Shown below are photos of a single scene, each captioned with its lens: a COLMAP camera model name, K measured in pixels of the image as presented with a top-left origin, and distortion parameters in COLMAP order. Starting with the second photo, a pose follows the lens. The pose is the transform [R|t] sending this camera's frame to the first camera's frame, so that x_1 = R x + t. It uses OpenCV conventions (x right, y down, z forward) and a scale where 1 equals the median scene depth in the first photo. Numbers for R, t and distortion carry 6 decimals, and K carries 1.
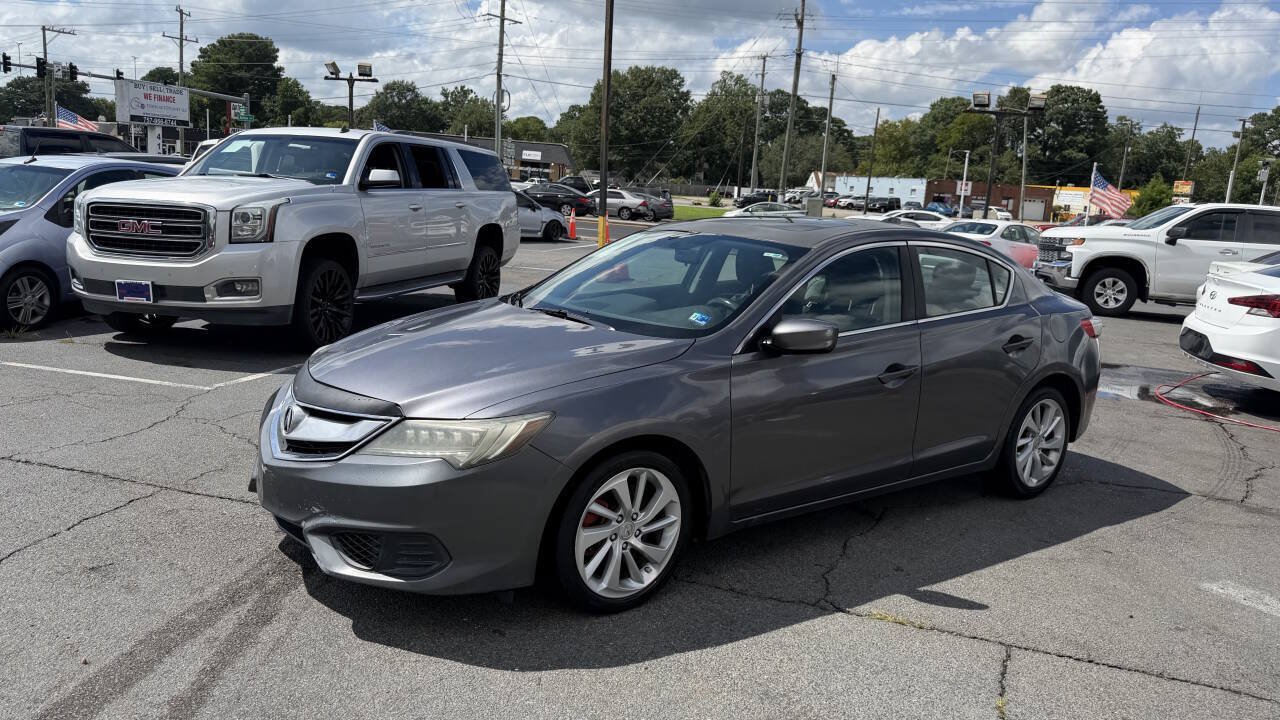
lens RADIAL K [[902.7, 0, 639.1], [0, 902.7, 361.5], [0, 0, 1]] dist [0.058098, -0.078932]
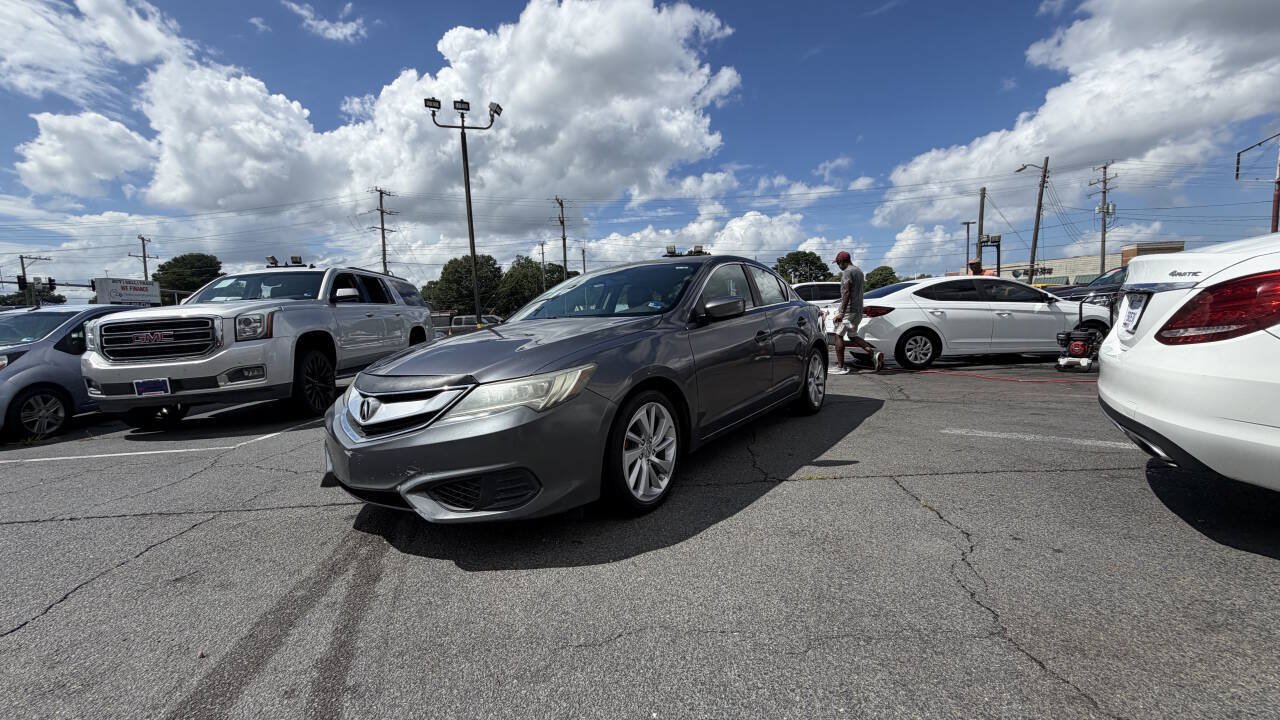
lens RADIAL K [[510.1, 0, 638.4], [0, 510.1, 364.5], [0, 0, 1]] dist [-0.000058, 0.000273]
pose [[0.946695, -0.132685, 0.293537, -0.107476], [0.160714, 0.984267, -0.073412, 0.051750], [-0.279178, 0.116674, 0.953125, 0.115131]]
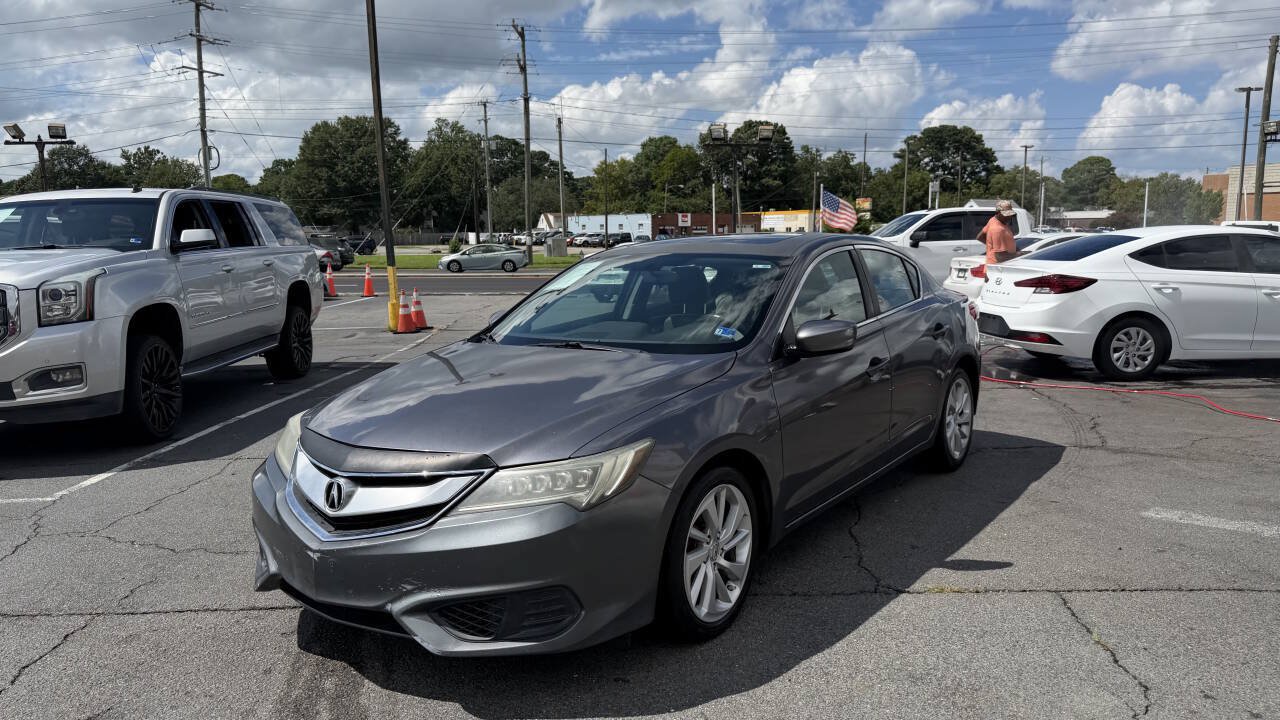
lens RADIAL K [[903.9, 0, 651.8], [0, 903.9, 371.9], [0, 0, 1]] dist [0.042970, -0.053969]
pose [[0.949012, -0.123005, 0.290251, -0.154215], [0.133357, 0.990938, -0.016080, 0.000653], [-0.285643, 0.053967, 0.956815, 0.032237]]
